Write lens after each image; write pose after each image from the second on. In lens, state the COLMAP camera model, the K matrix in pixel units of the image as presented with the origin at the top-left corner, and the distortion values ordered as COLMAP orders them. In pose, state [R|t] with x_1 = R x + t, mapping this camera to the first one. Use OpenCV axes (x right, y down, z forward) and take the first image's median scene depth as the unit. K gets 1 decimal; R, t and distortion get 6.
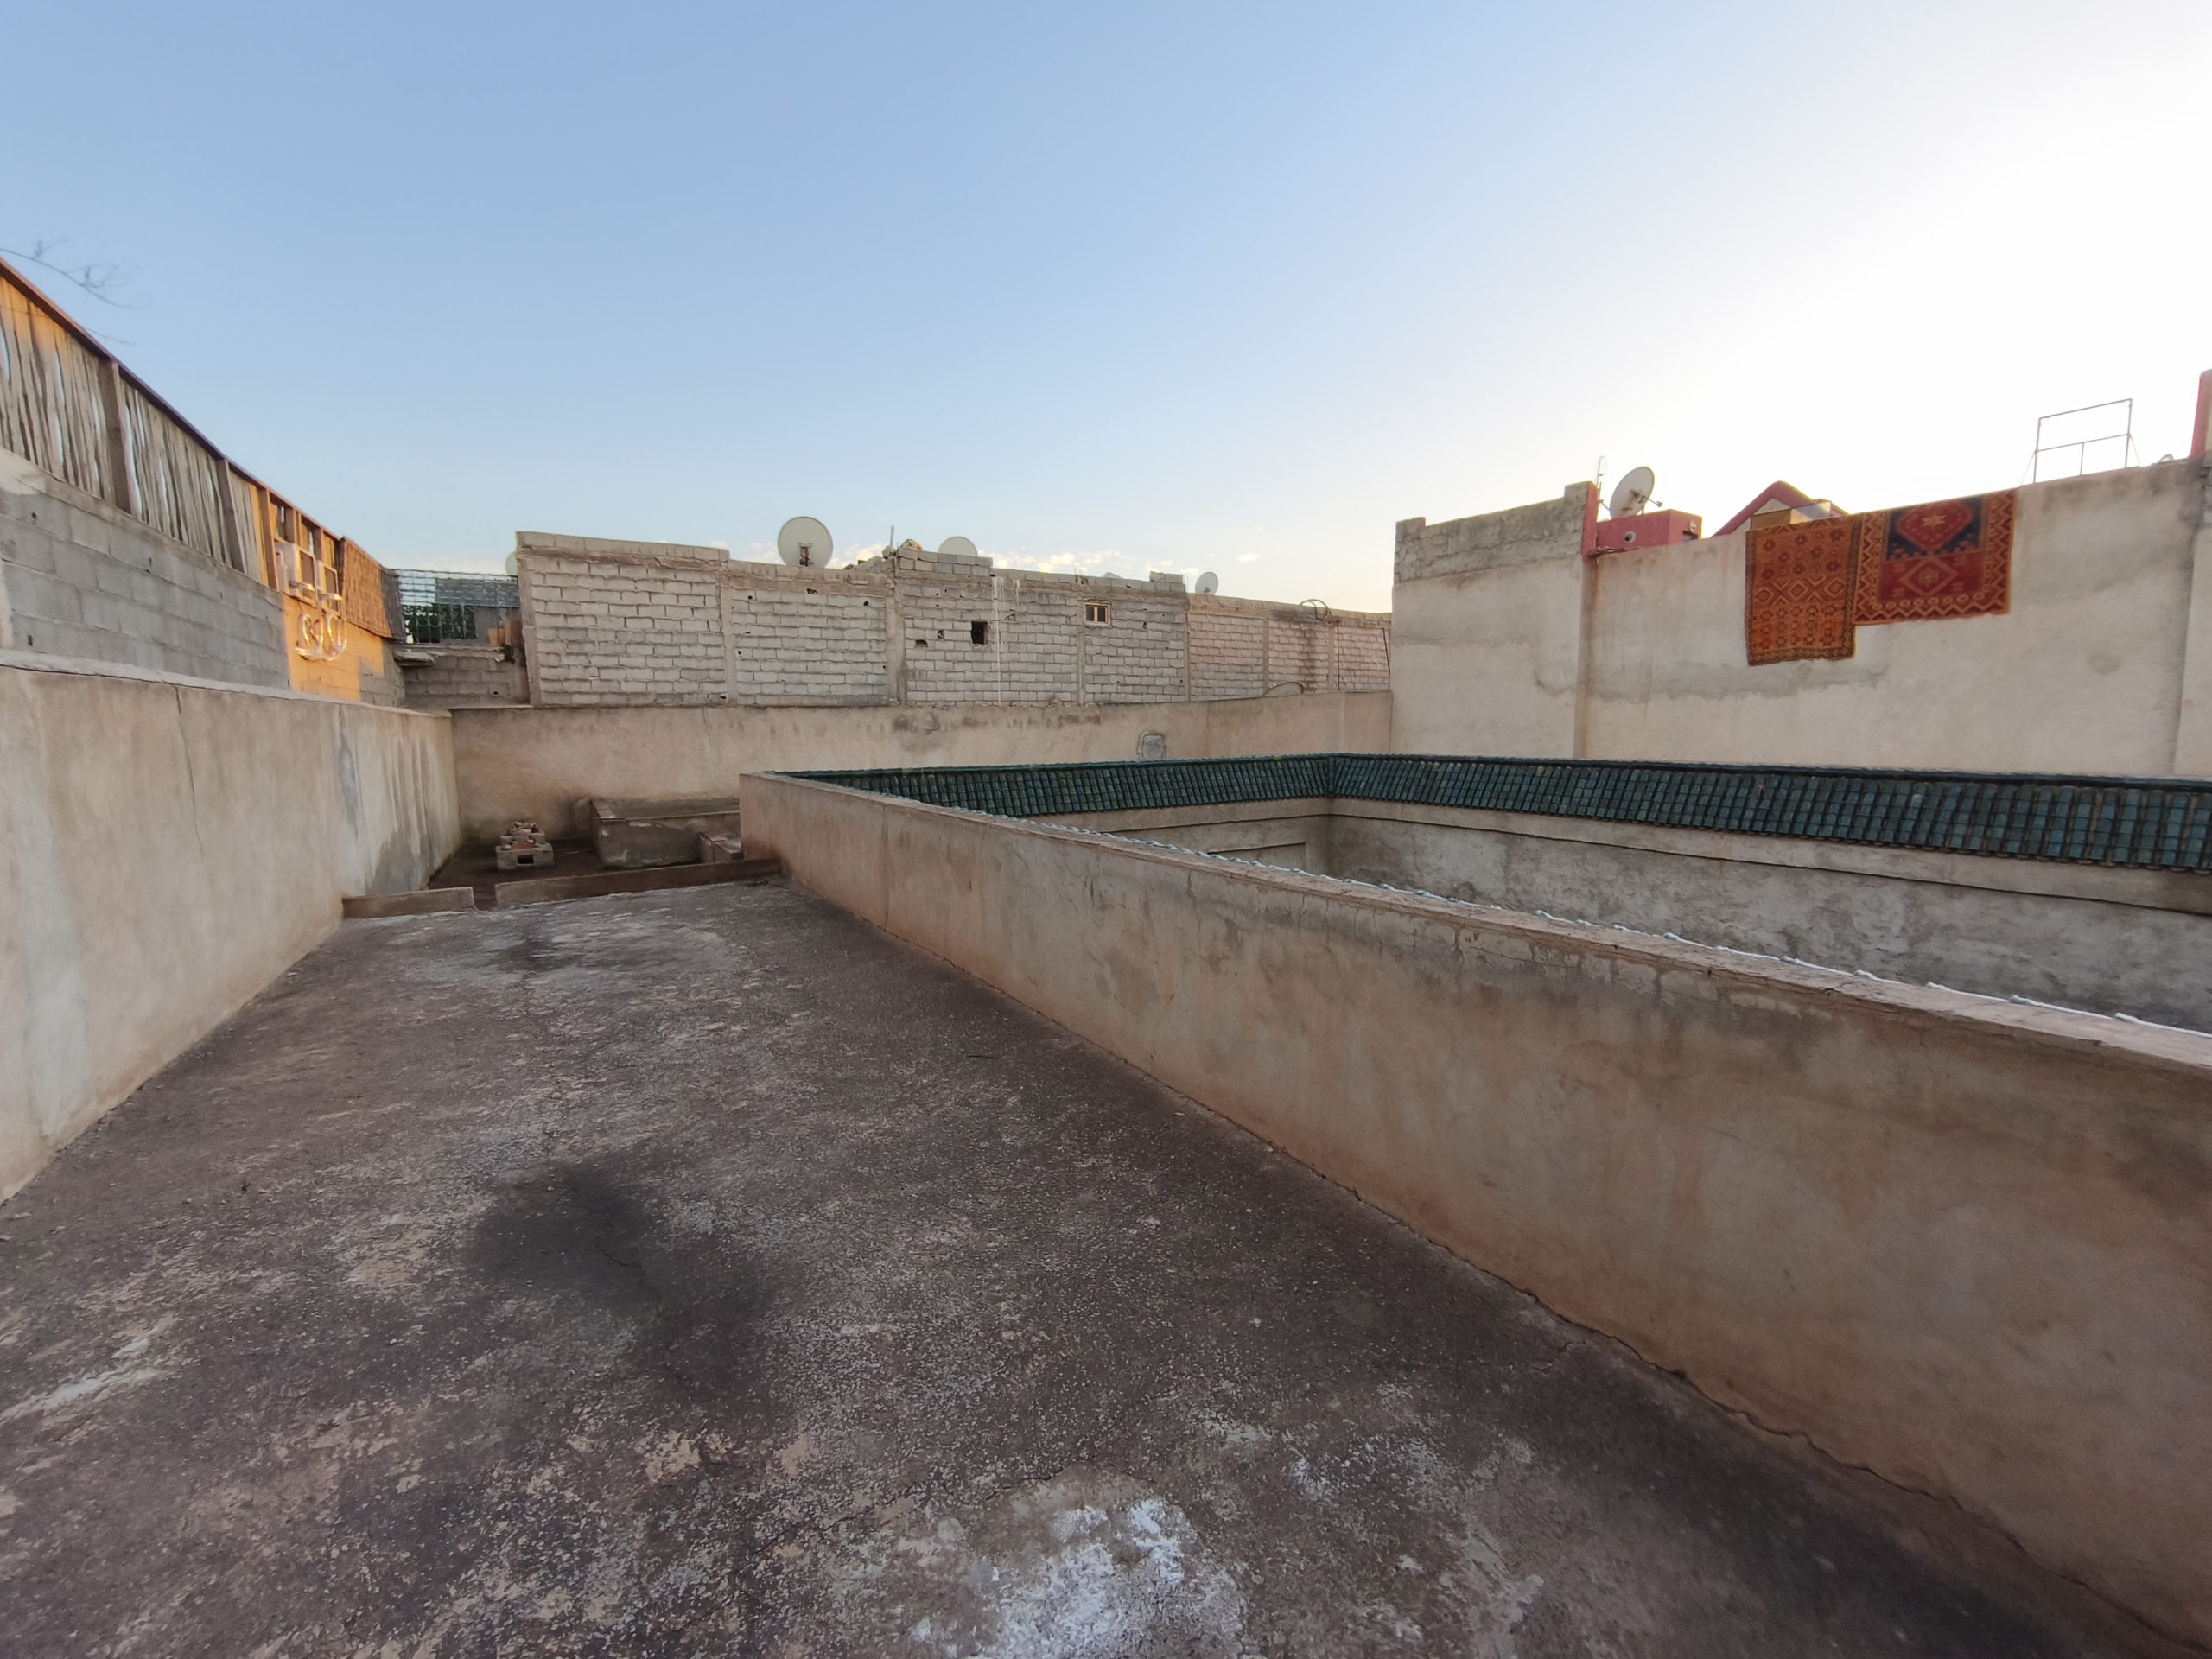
lens RADIAL K [[934.8, 0, 1112.9], [0, 934.8, 838.9], [0, 0, 1]] dist [-0.001324, -0.001053]
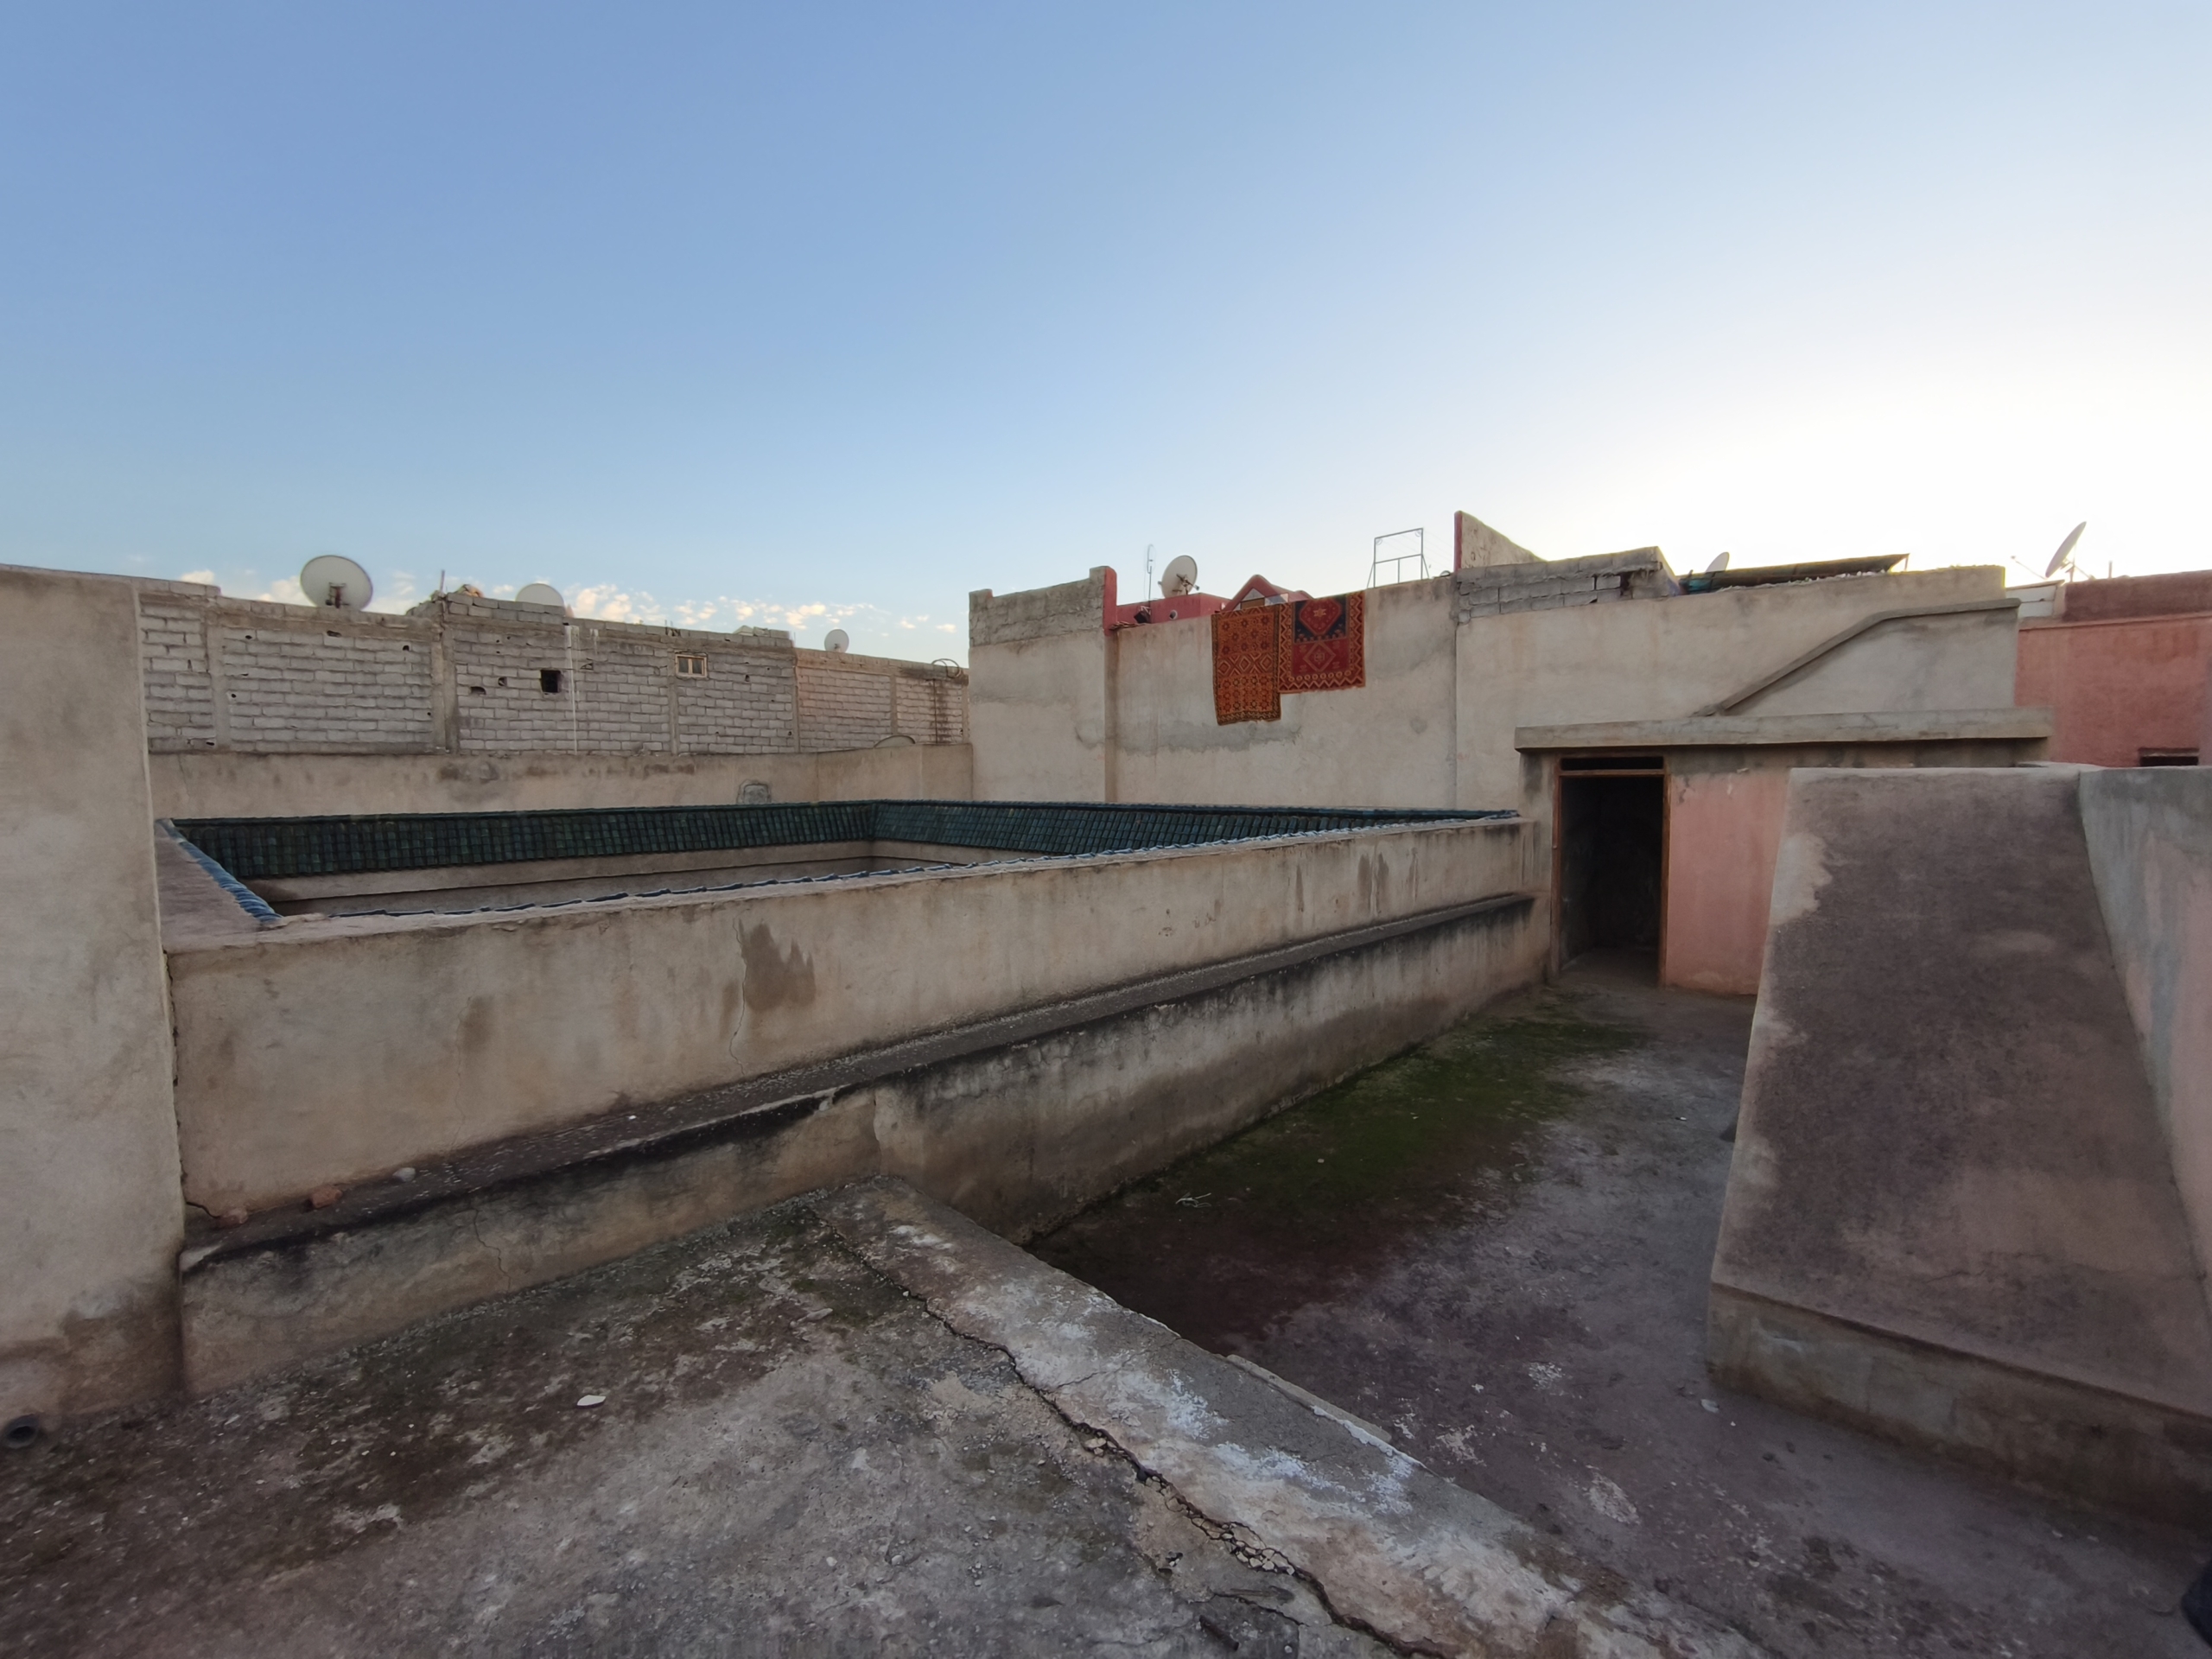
lens RADIAL K [[934.8, 0, 1104.1], [0, 934.8, 832.7], [0, 0, 1]] dist [-0.001324, -0.001053]
pose [[0.969057, -0.013459, 0.246471, 0.293167], [0.029308, 0.997723, -0.060746, 0.025095], [-0.245093, 0.066090, 0.967244, -0.137214]]
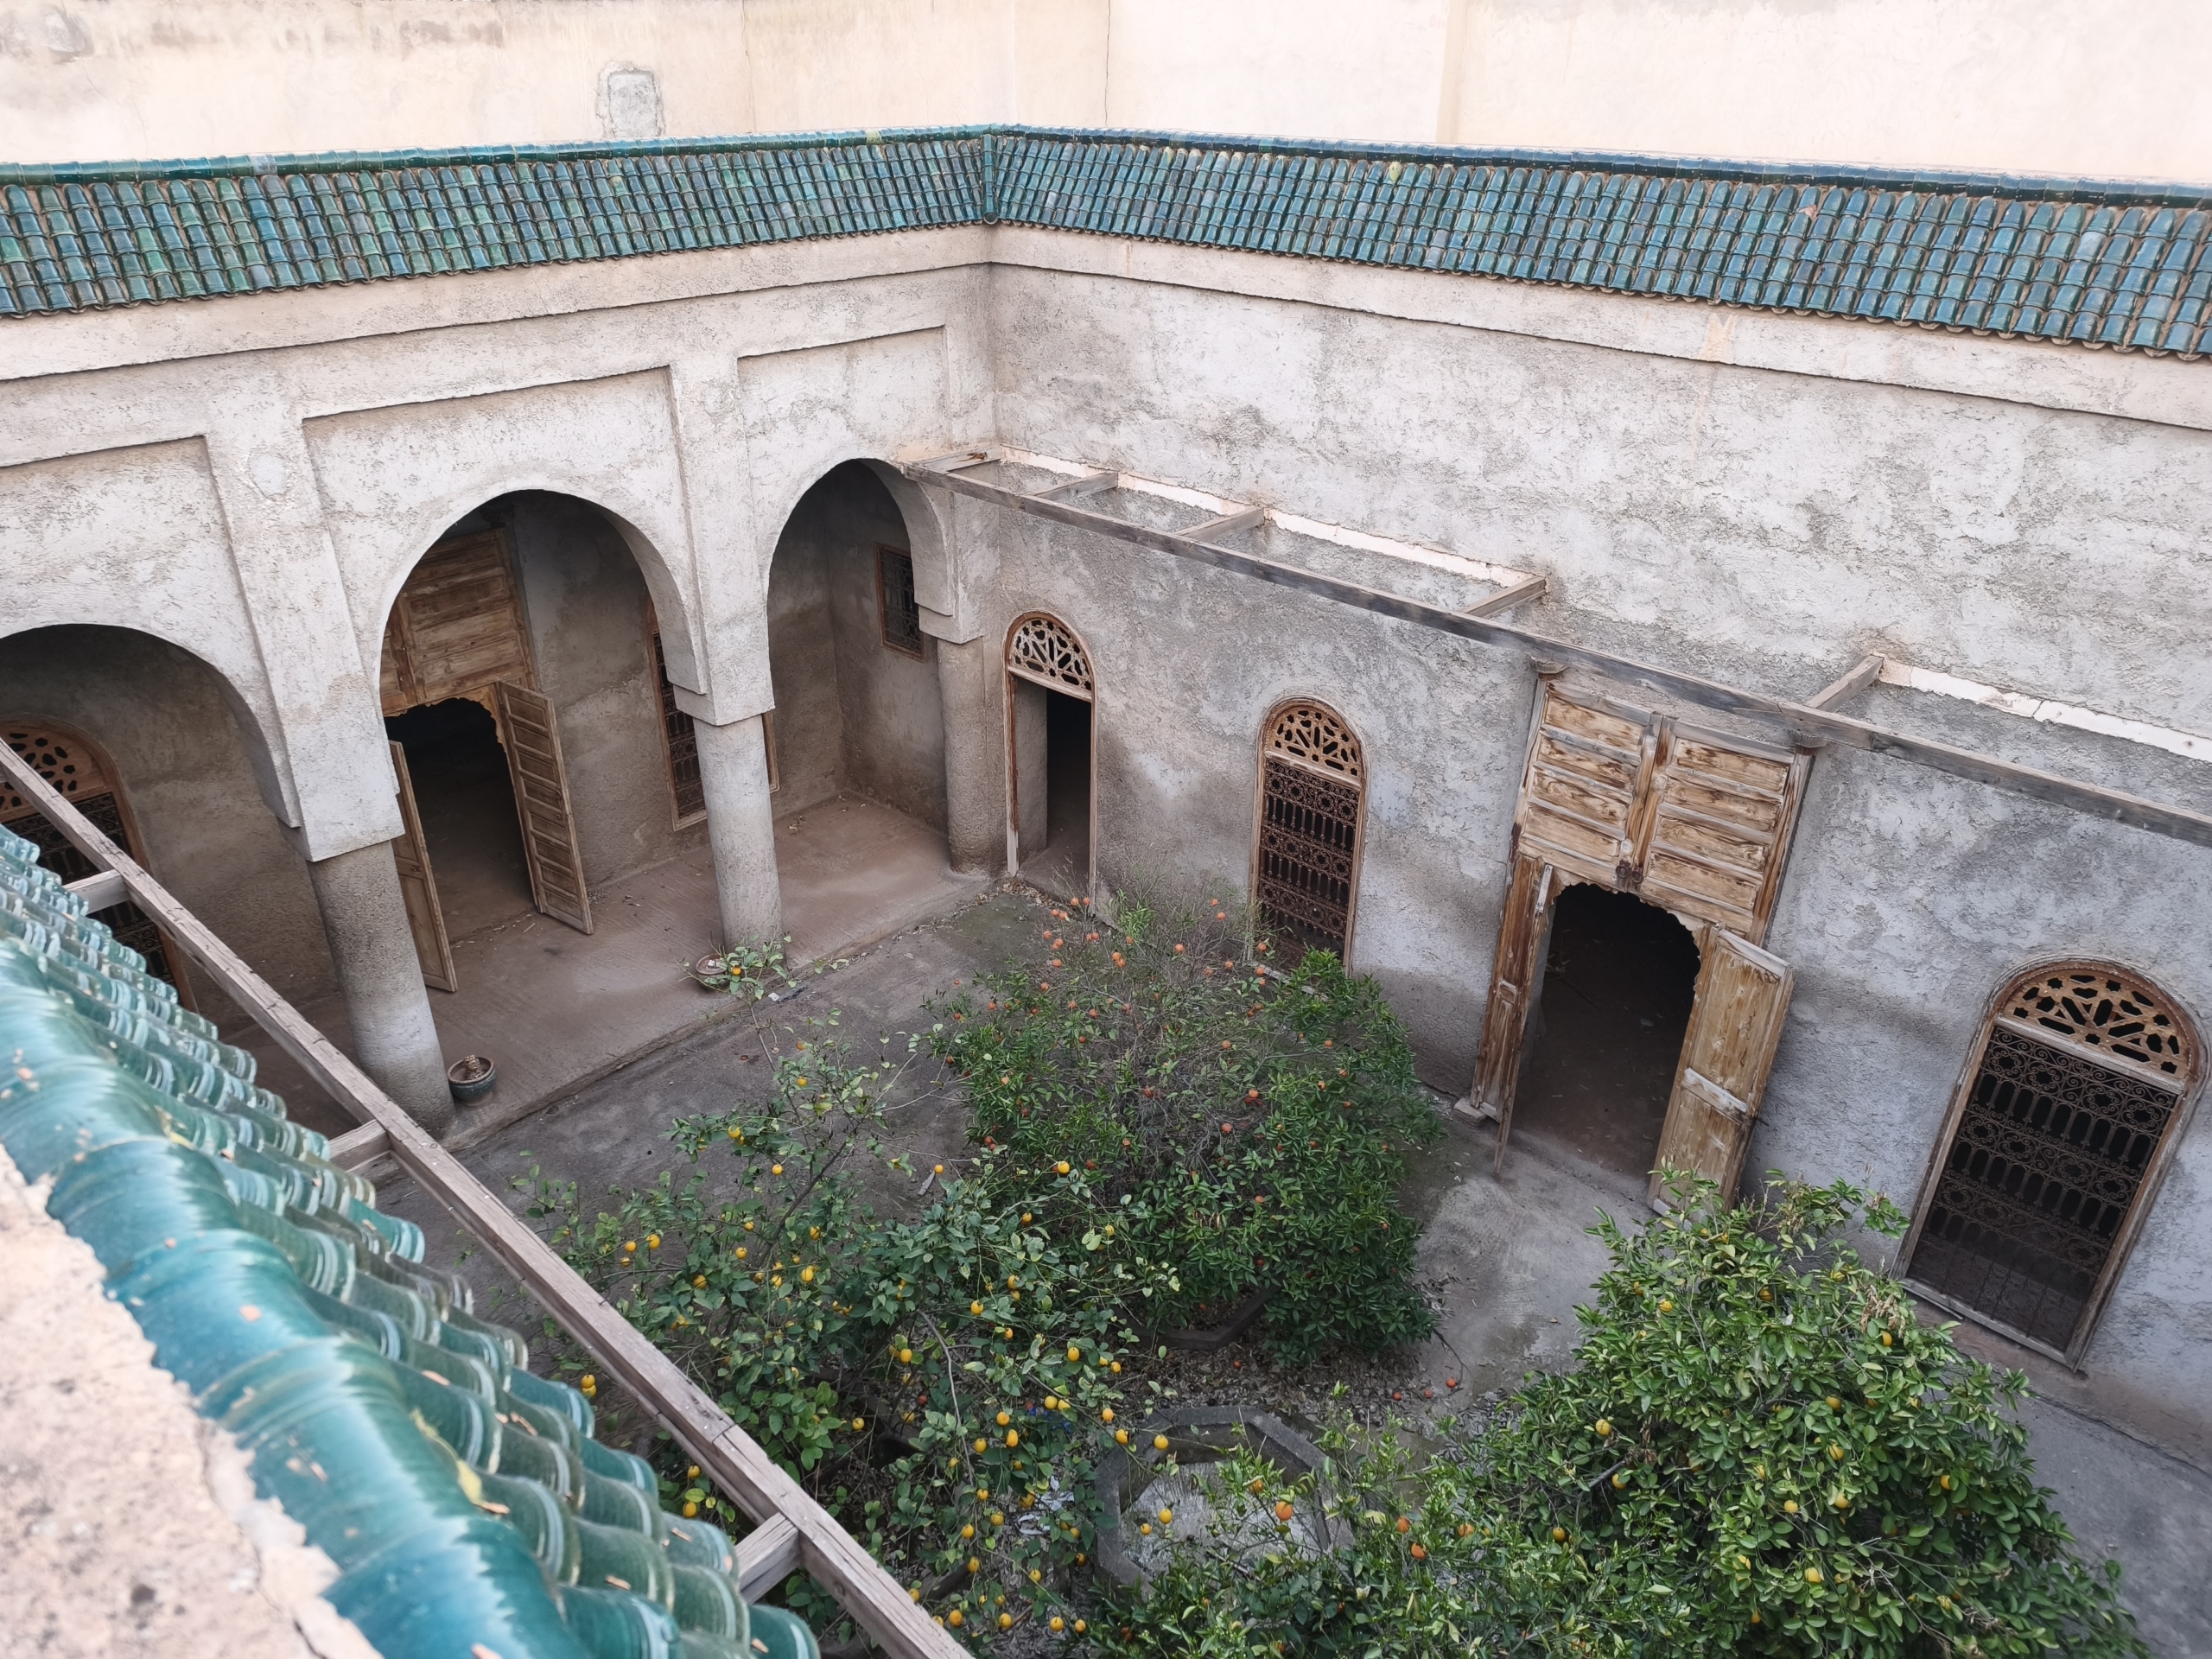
lens RADIAL K [[1474.6, 0, 1105.0], [0, 1474.6, 817.0], [0, 0, 1]] dist [0.027857, -0.023316]
pose [[0.960885, -0.113166, 0.252771, 0.076684], [0.018207, 0.936544, 0.350078, -0.031509], [-0.276348, -0.331782, 0.901971, 0.229753]]
